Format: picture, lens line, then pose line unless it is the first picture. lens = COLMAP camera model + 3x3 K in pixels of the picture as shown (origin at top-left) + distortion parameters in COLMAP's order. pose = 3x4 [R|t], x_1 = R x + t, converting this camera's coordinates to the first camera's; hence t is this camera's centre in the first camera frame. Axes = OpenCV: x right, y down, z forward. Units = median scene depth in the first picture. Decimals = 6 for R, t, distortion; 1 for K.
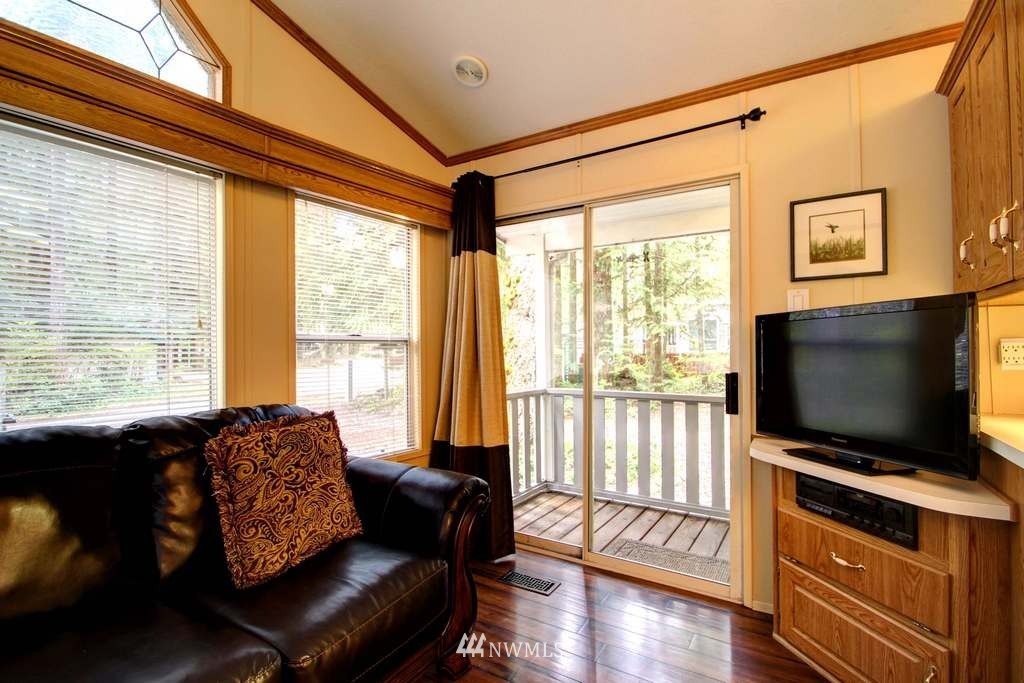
lens RADIAL K [[478.3, 0, 518.0], [0, 478.3, 347.1], [0, 0, 1]] dist [0.003456, -0.000058]
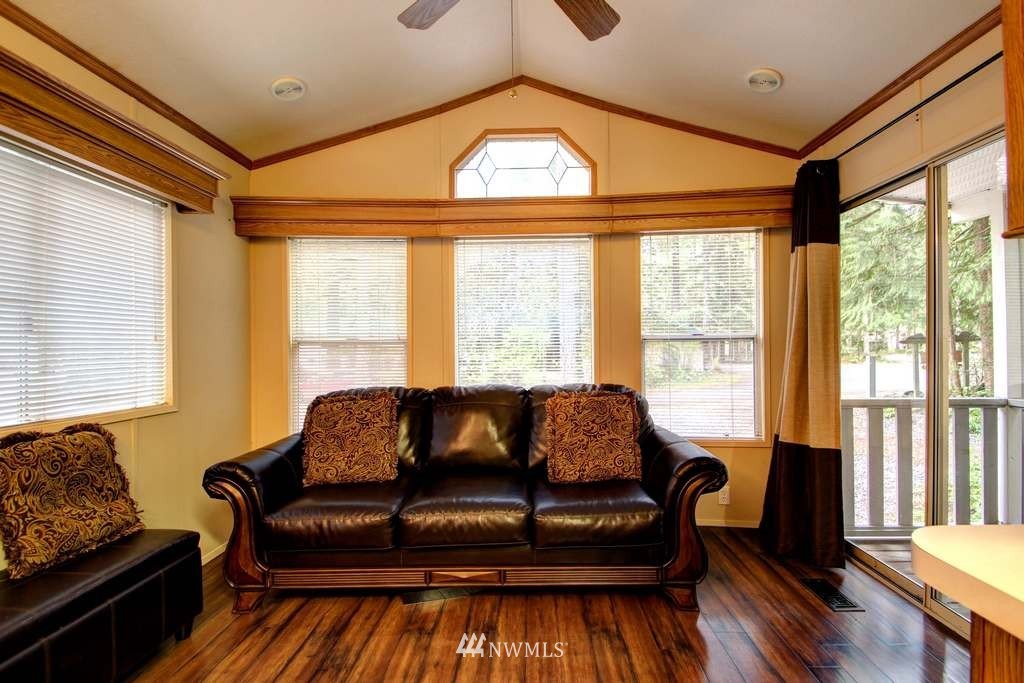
lens RADIAL K [[478.3, 0, 518.0], [0, 478.3, 347.1], [0, 0, 1]] dist [0.003456, -0.000058]
pose [[0.501742, -0.002807, -0.865013, 0.466539], [0.011906, 0.999922, 0.003662, -0.003569], [0.864936, -0.012136, 0.501736, 0.002648]]
